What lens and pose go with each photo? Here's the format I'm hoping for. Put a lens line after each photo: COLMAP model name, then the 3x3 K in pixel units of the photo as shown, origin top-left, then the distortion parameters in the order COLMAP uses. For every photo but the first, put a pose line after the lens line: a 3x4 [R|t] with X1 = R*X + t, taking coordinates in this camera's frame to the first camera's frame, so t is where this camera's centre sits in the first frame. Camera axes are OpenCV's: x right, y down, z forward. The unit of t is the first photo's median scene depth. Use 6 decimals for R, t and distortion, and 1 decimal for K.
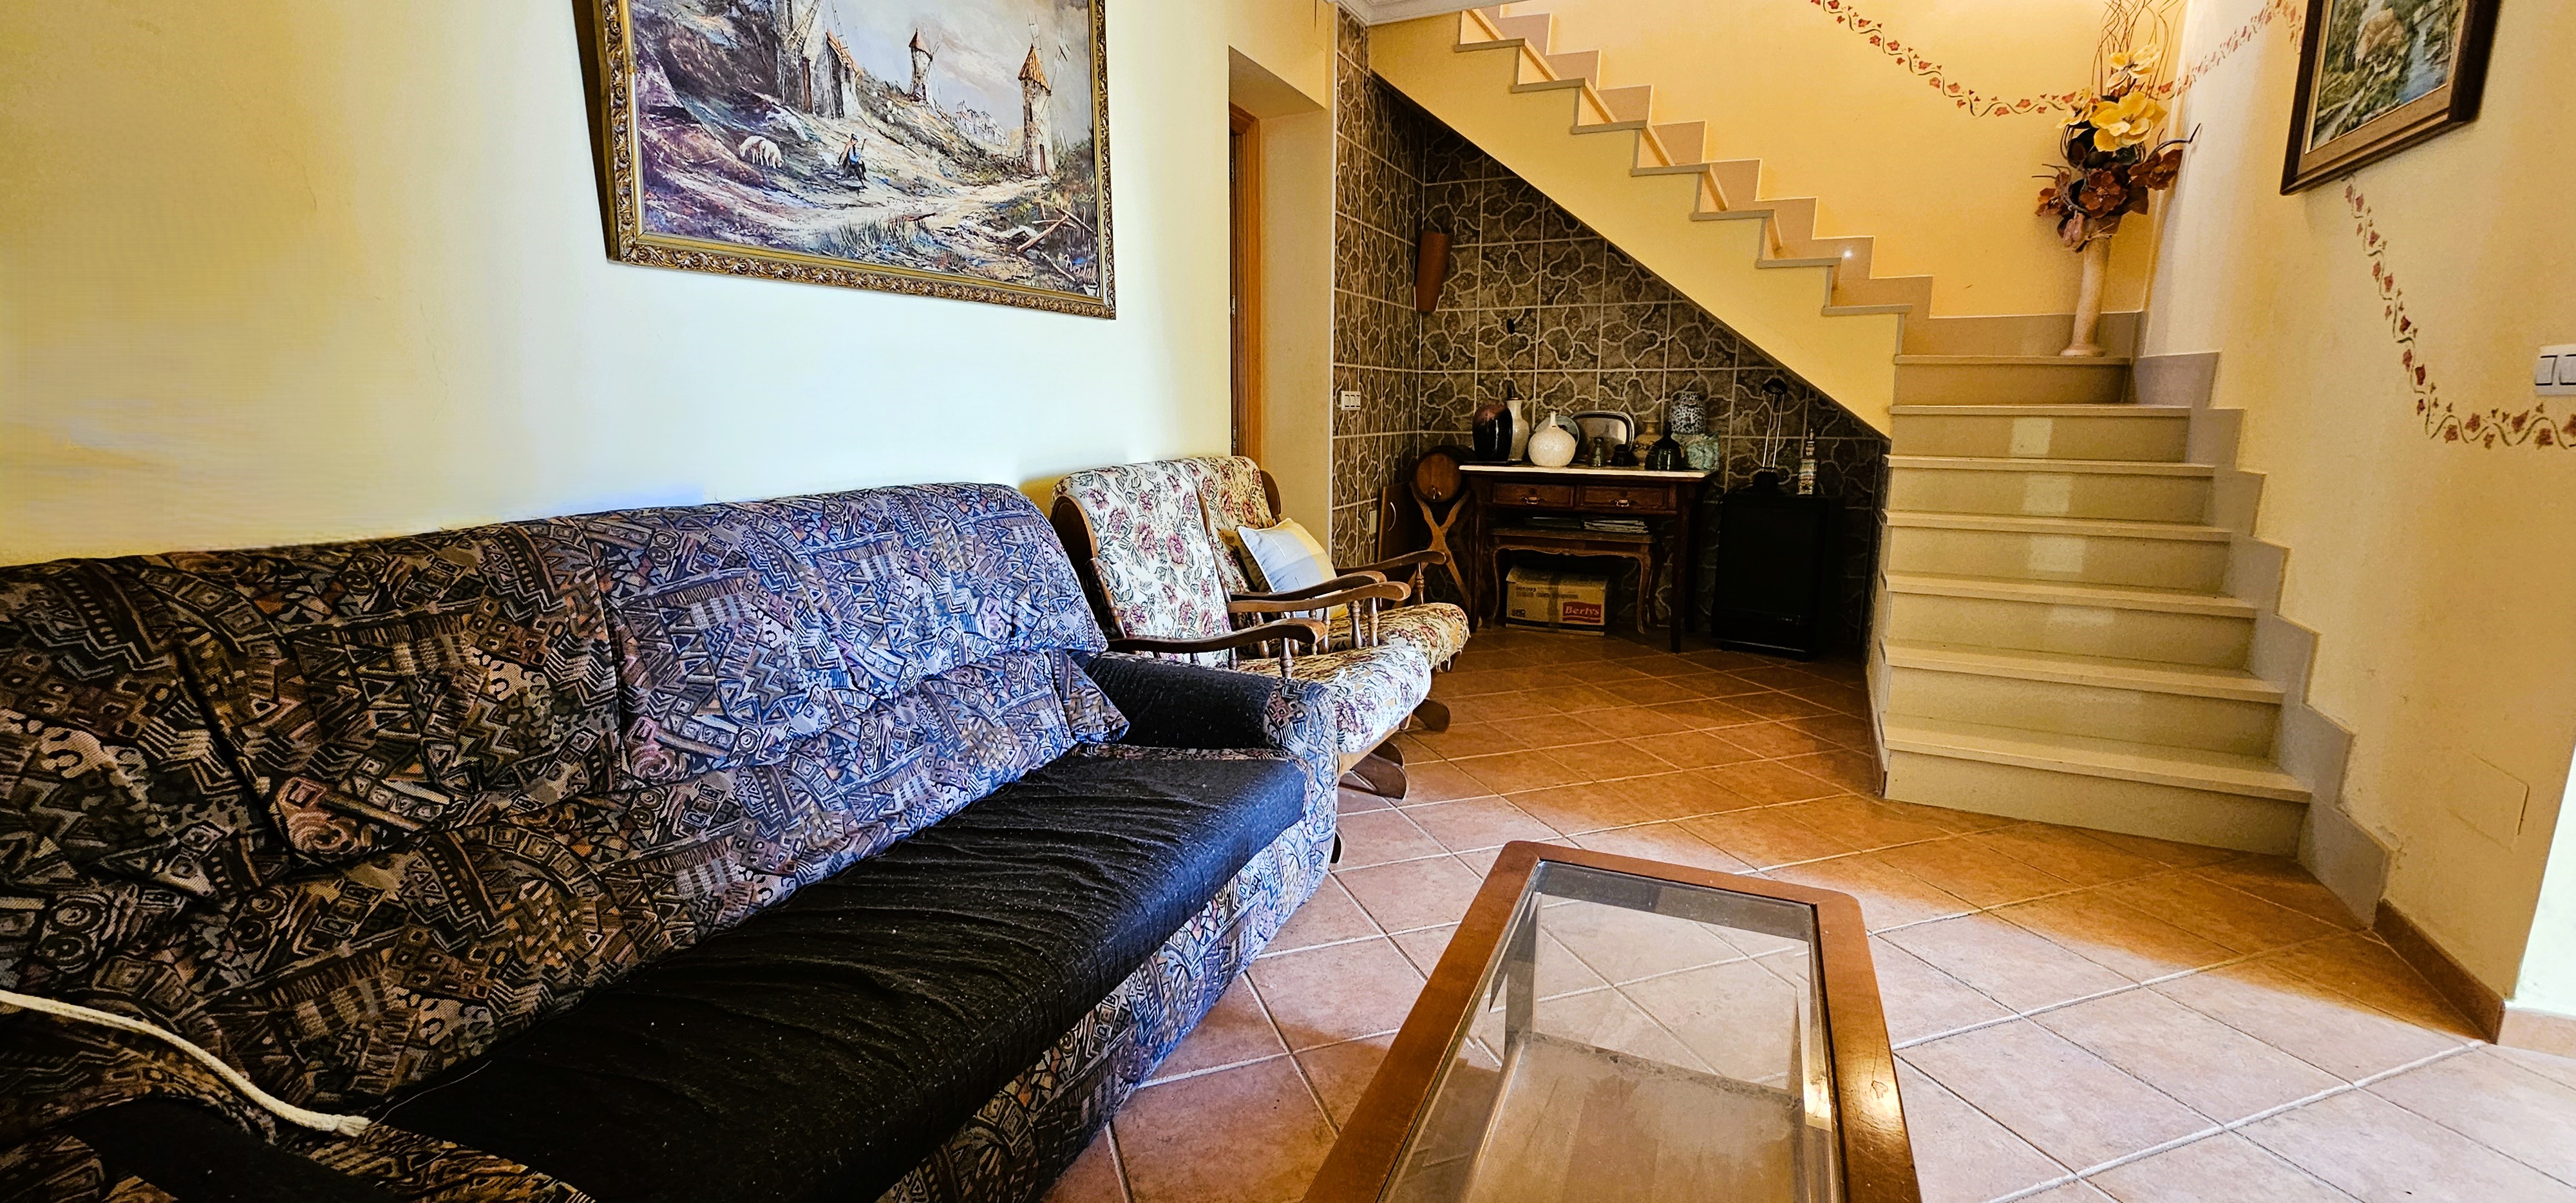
lens RADIAL K [[1049.0, 0, 1289.8], [0, 1049.0, 610.9], [0, 0, 1]] dist [-0.004837, 0.000651]
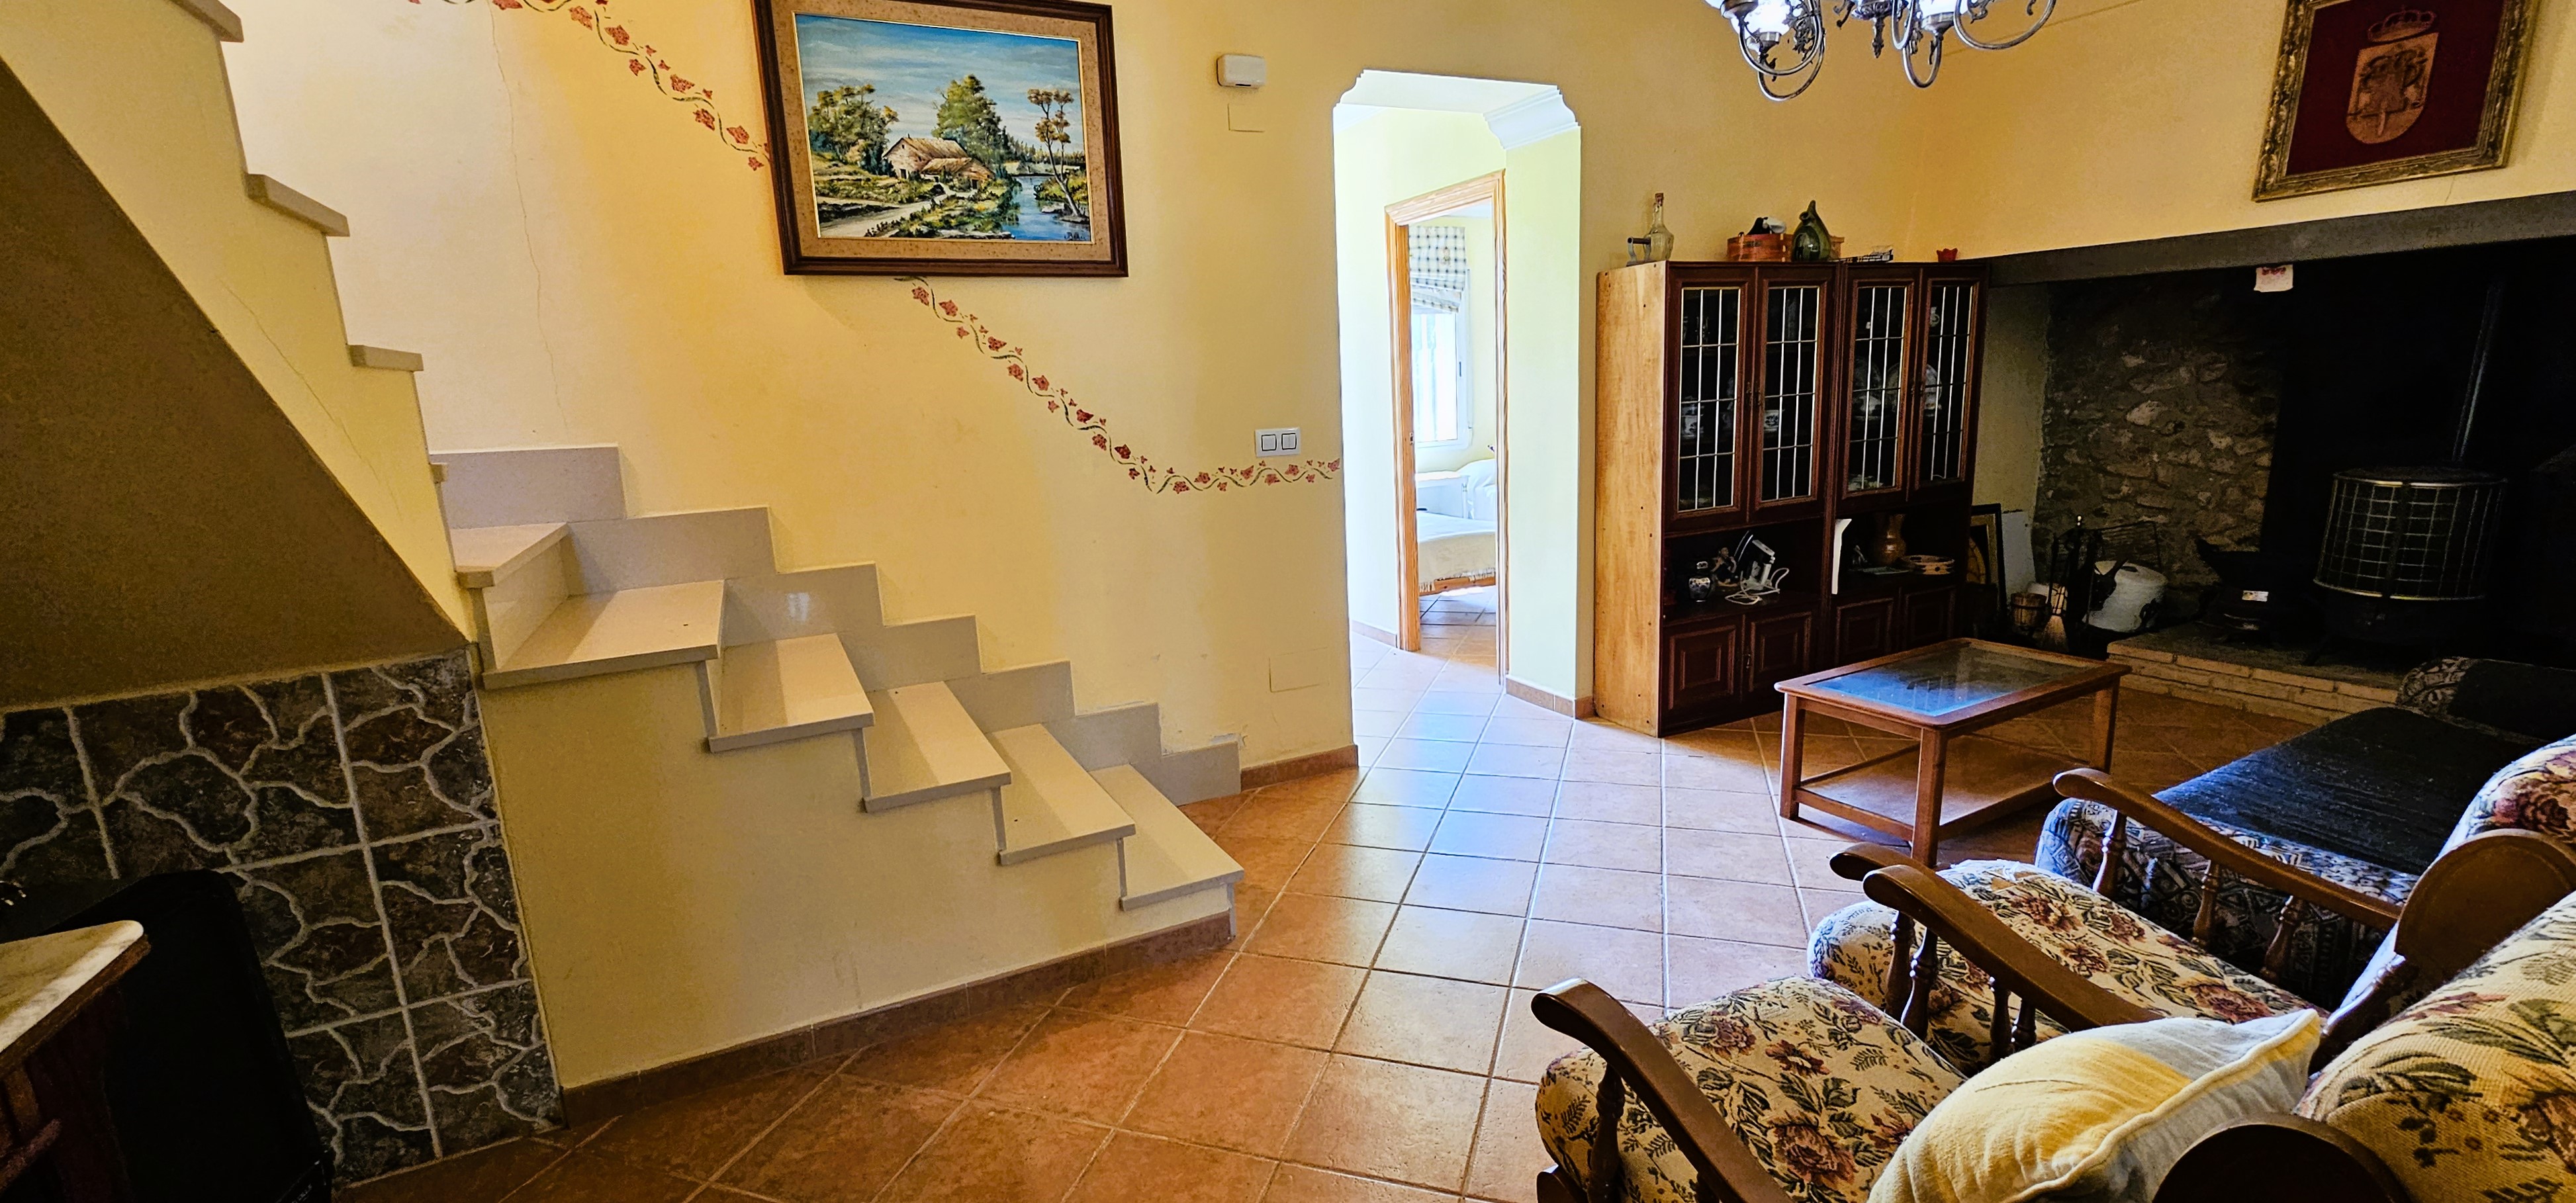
lens RADIAL K [[1048.9, 0, 1293.2], [0, 1048.9, 603.7], [0, 0, 1]] dist [-0.004837, 0.000651]
pose [[-0.783387, -0.094136, 0.614364, 0.008898], [0.164227, 0.921983, 0.350679, -0.235517], [-0.599445, 0.375613, -0.706810, 0.921812]]
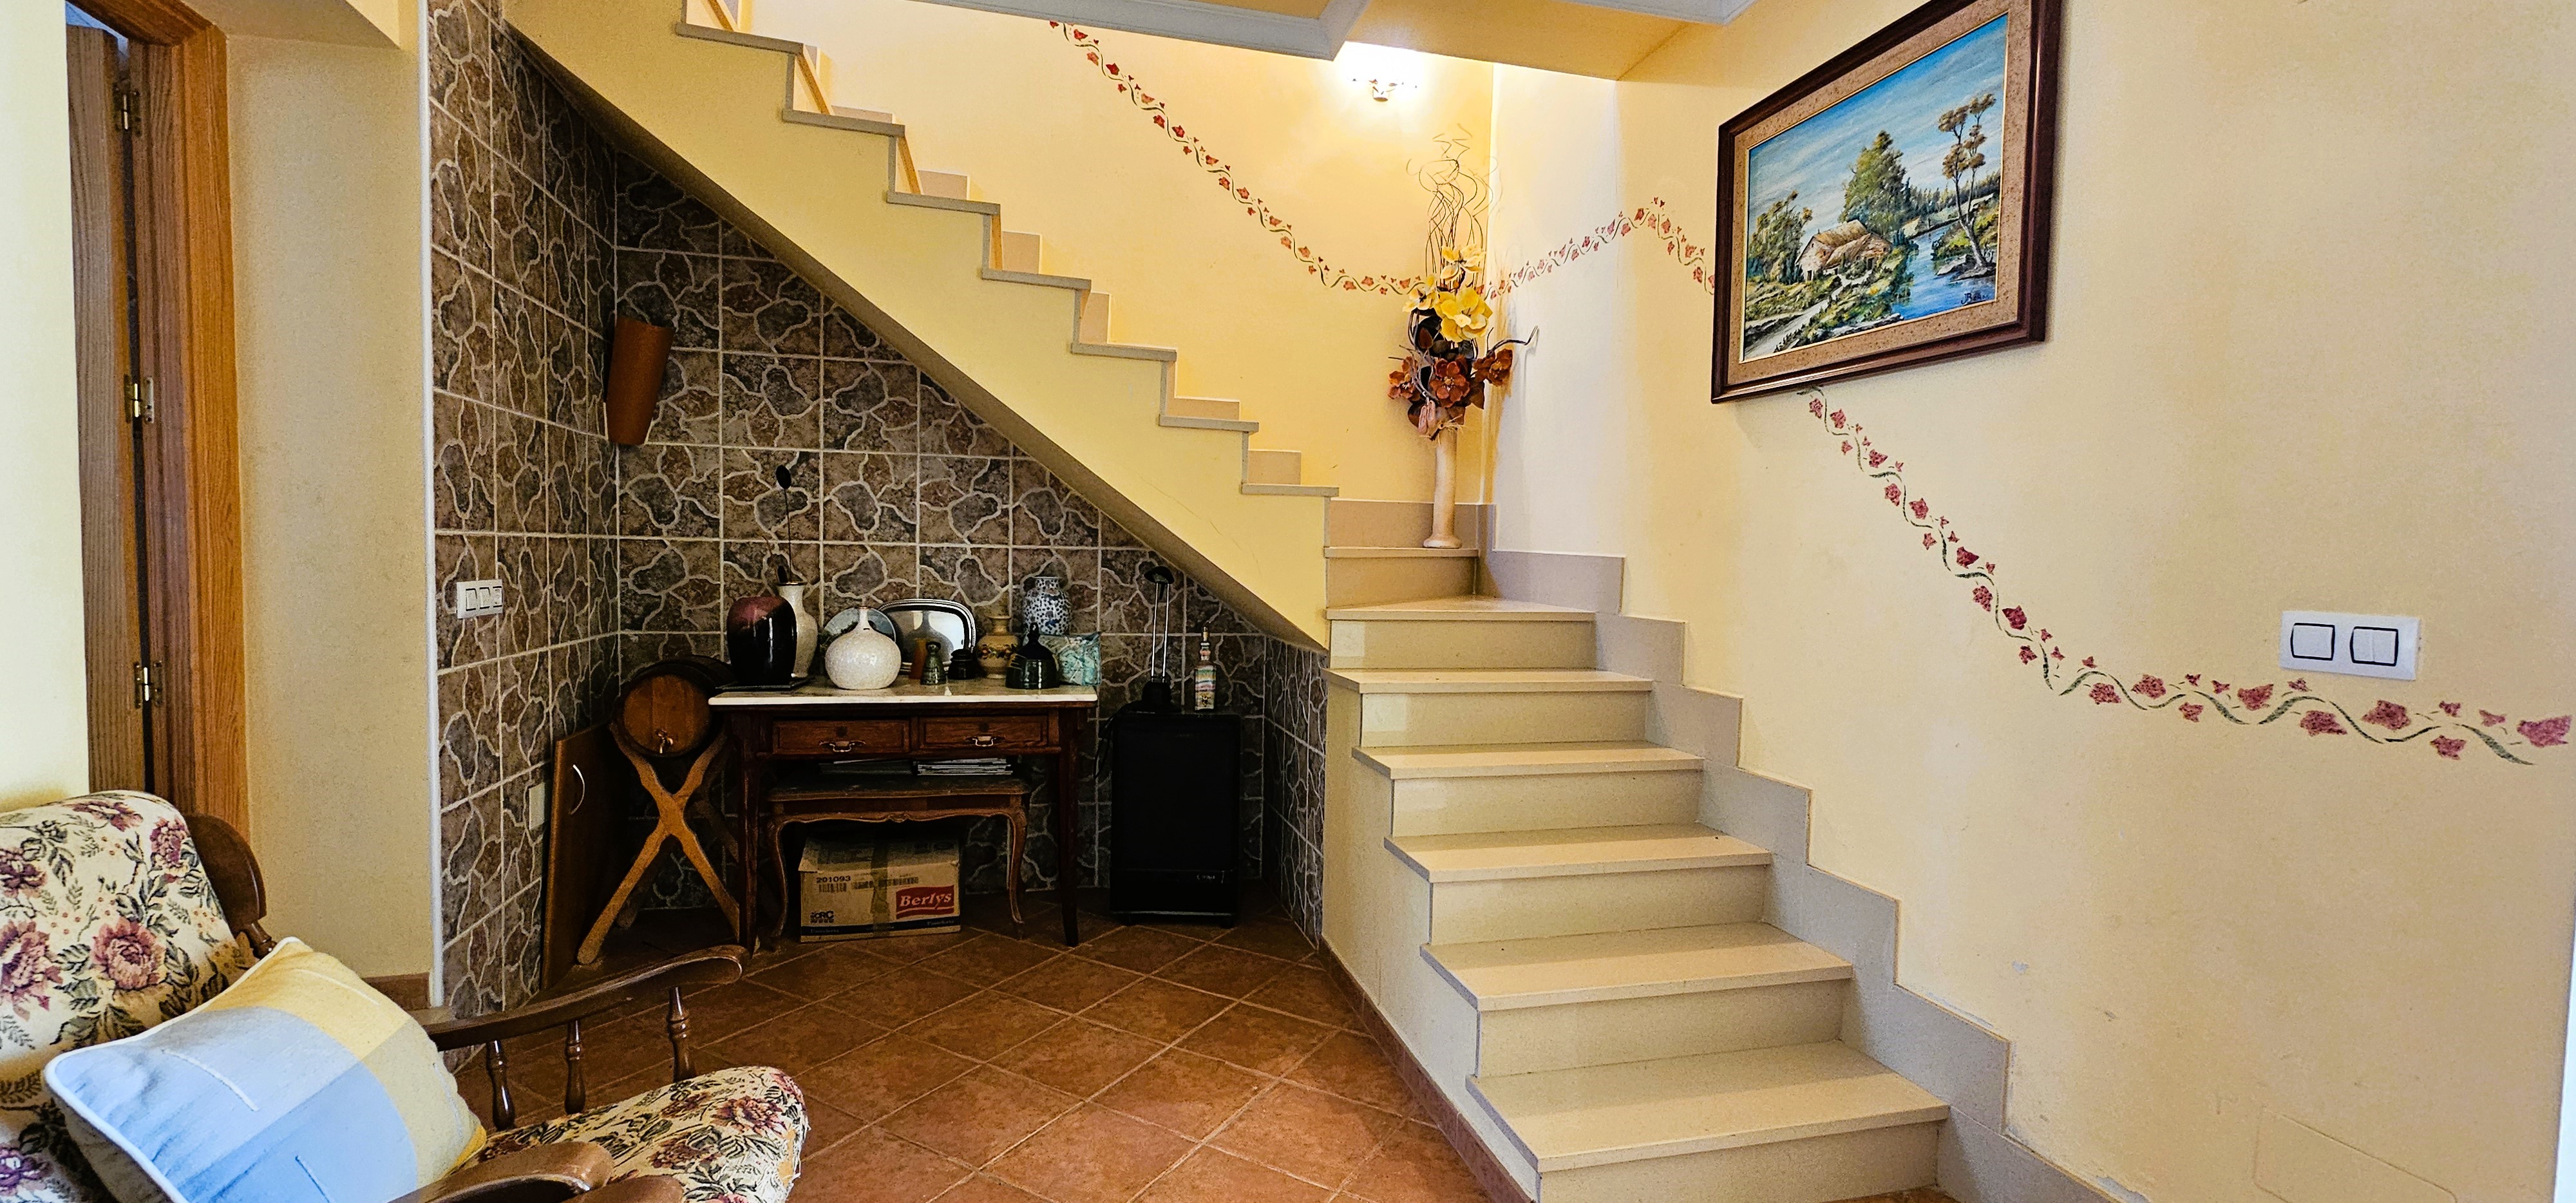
lens RADIAL K [[1049.0, 0, 1285.3], [0, 1049.0, 604.4], [0, 0, 1]] dist [-0.004837, 0.000651]
pose [[0.758821, -0.018283, 0.651042, 0.023305], [0.108253, 0.989242, -0.098393, -0.103344], [-0.642239, 0.145140, 0.752637, 0.348266]]
